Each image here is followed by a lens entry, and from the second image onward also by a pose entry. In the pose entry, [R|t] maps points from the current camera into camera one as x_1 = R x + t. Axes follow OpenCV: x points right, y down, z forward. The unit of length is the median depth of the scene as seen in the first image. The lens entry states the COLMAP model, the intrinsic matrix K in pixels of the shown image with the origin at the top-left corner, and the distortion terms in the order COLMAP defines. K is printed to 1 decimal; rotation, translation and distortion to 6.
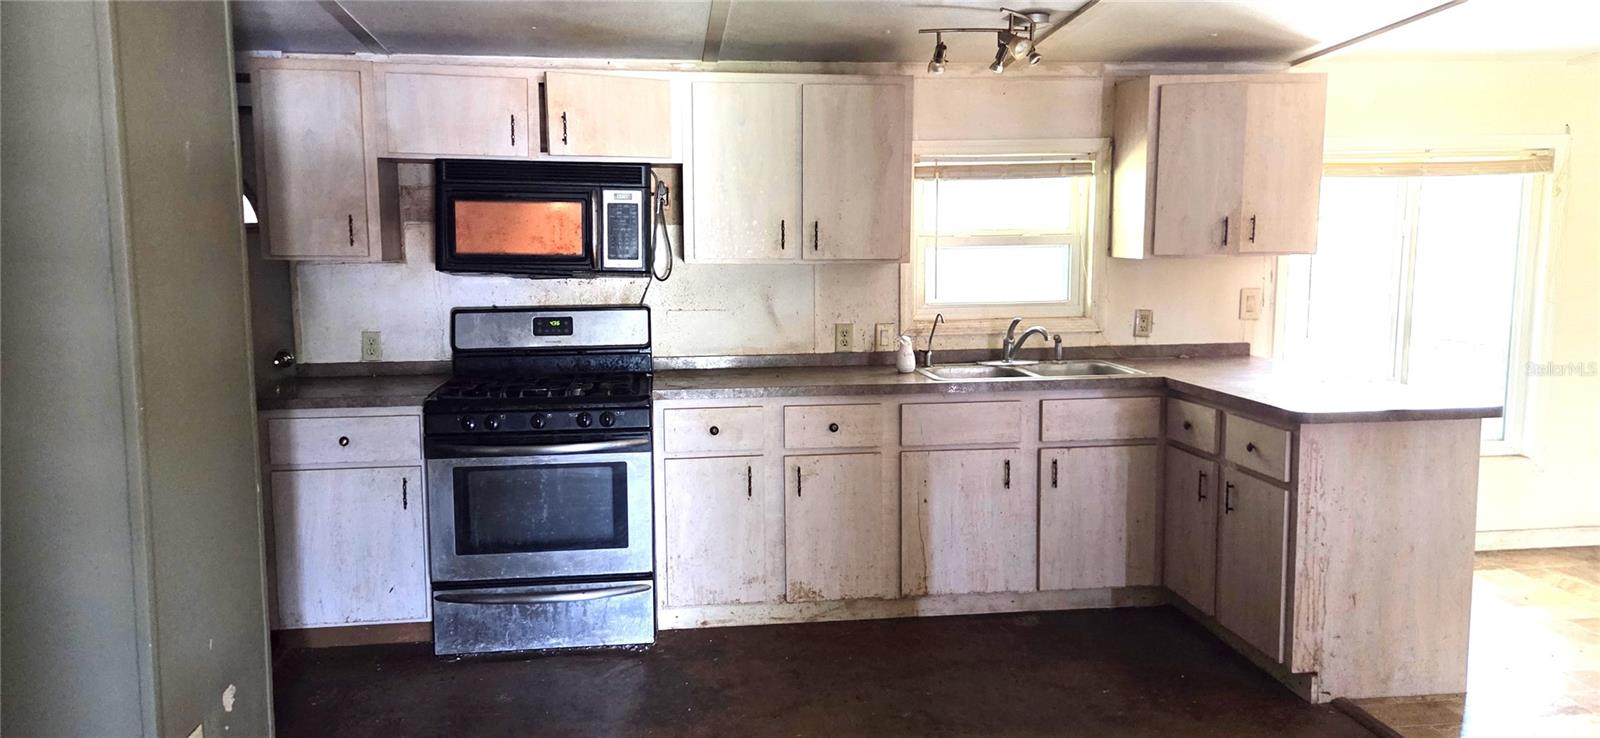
lens RADIAL K [[1070.3, 0, 785.8], [0, 1070.3, 370.5], [0, 0, 1]] dist [0.069404, -0.007068]
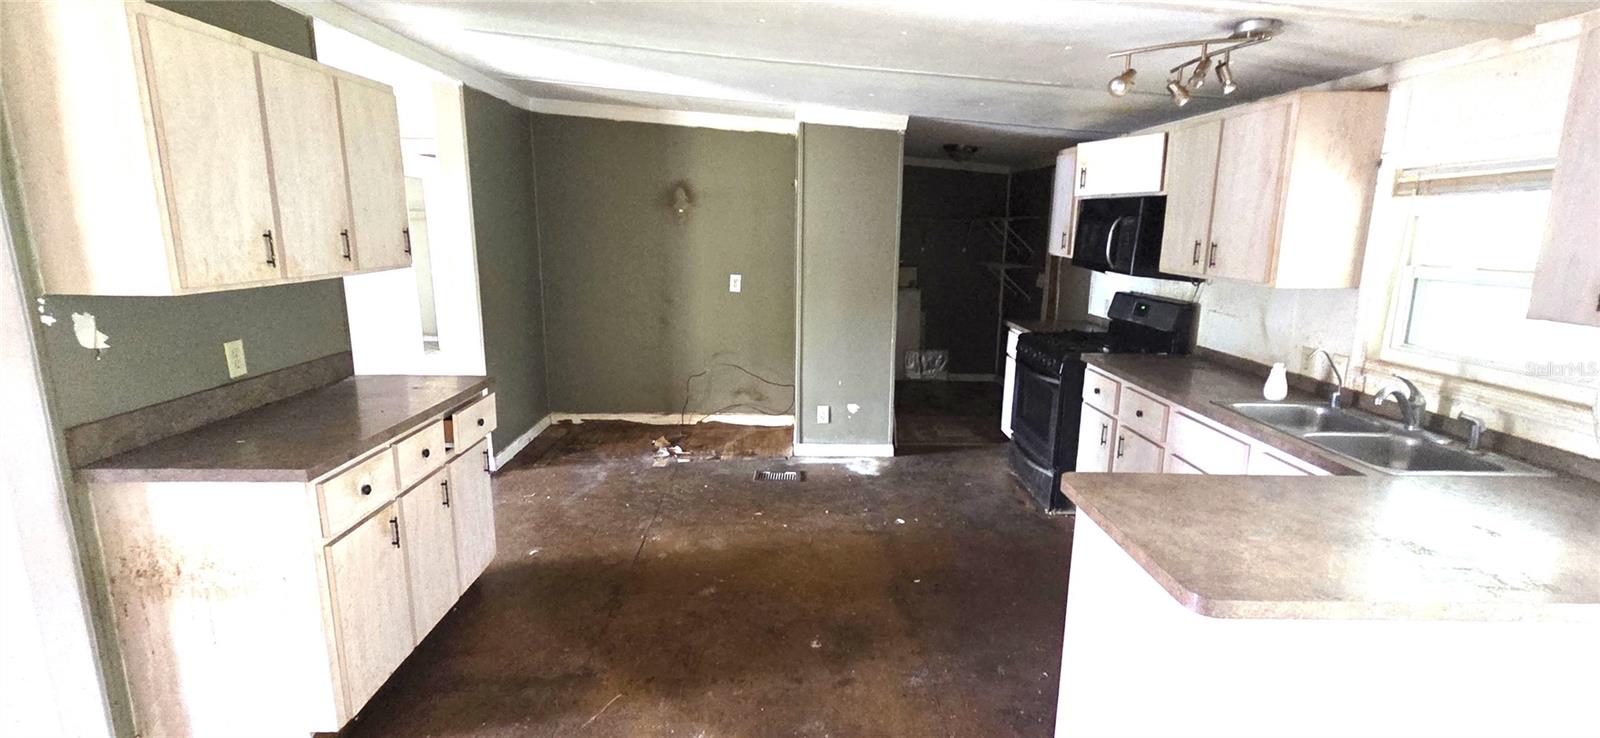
lens RADIAL K [[710.1, 0, 804.5], [0, 710.1, 368.0], [0, 0, 1]] dist [0.005970, -0.001297]
pose [[-0.106444, 0.198747, -0.974253, 0.833818], [-0.140274, 0.967019, 0.212597, -0.111003], [0.984374, 0.159292, -0.075054, 0.655160]]
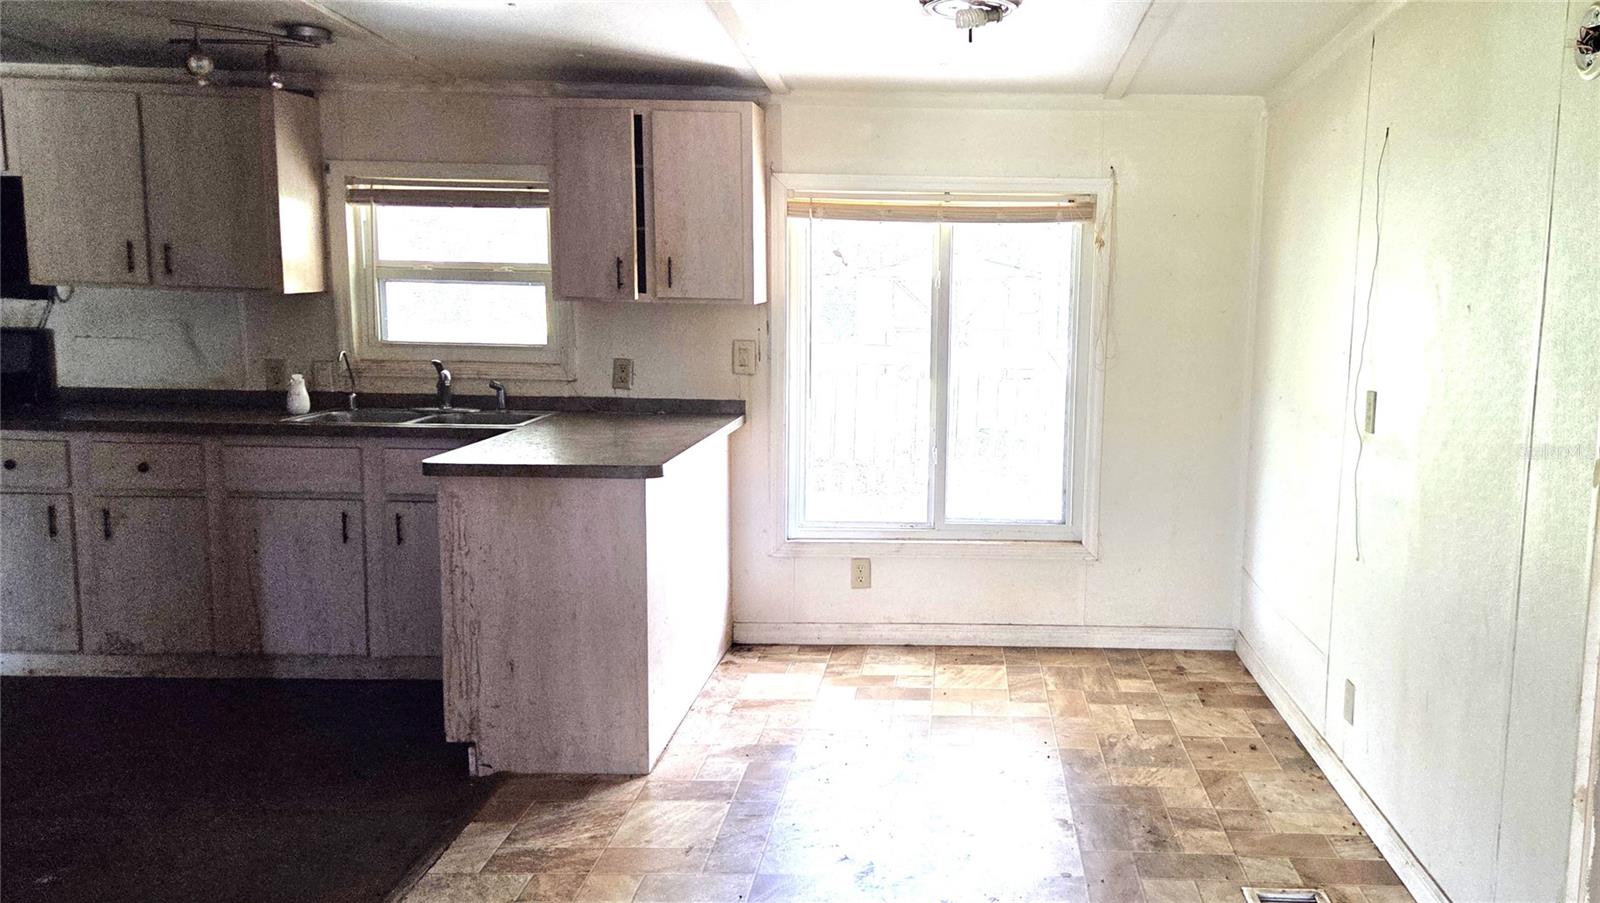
lens RADIAL K [[1317.7, 0, 957.0], [0, 1317.7, 451.8], [0, 0, 1]] dist [0.074044, -0.028715]
pose [[0.991901, 0.043954, -0.119165, 0.852361], [-0.042939, 0.999016, 0.011074, -0.003096], [0.119534, -0.005867, 0.992813, -0.071548]]
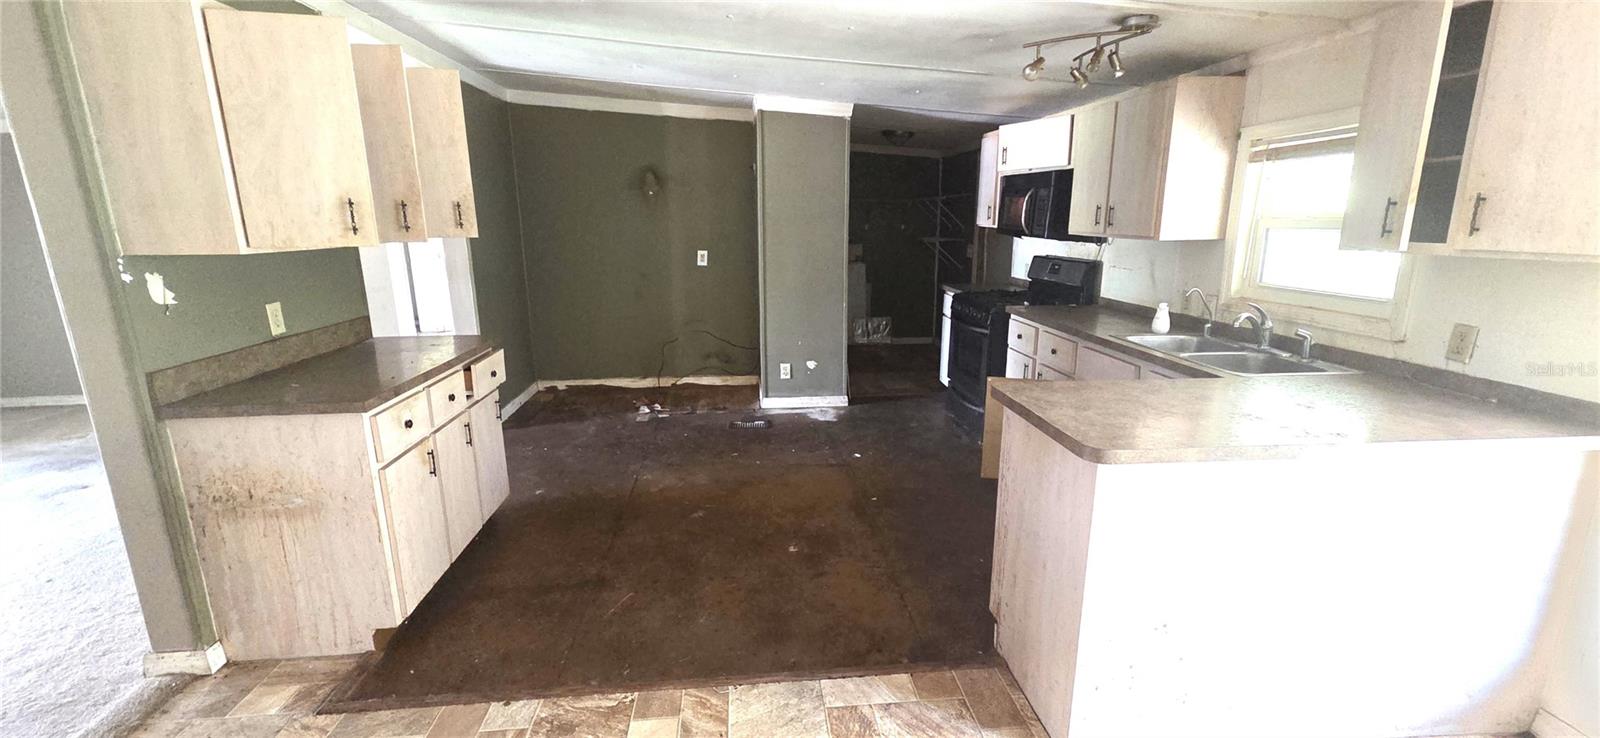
lens RADIAL K [[657.2, 0, 800.9], [0, 657.2, 371.7], [0, 0, 1]] dist [0.004655, -0.000171]
pose [[-0.034499, 0.235707, -0.971212, 0.902990], [-0.124073, 0.963262, 0.238185, -0.087299], [0.991673, 0.128718, -0.003987, 0.643076]]
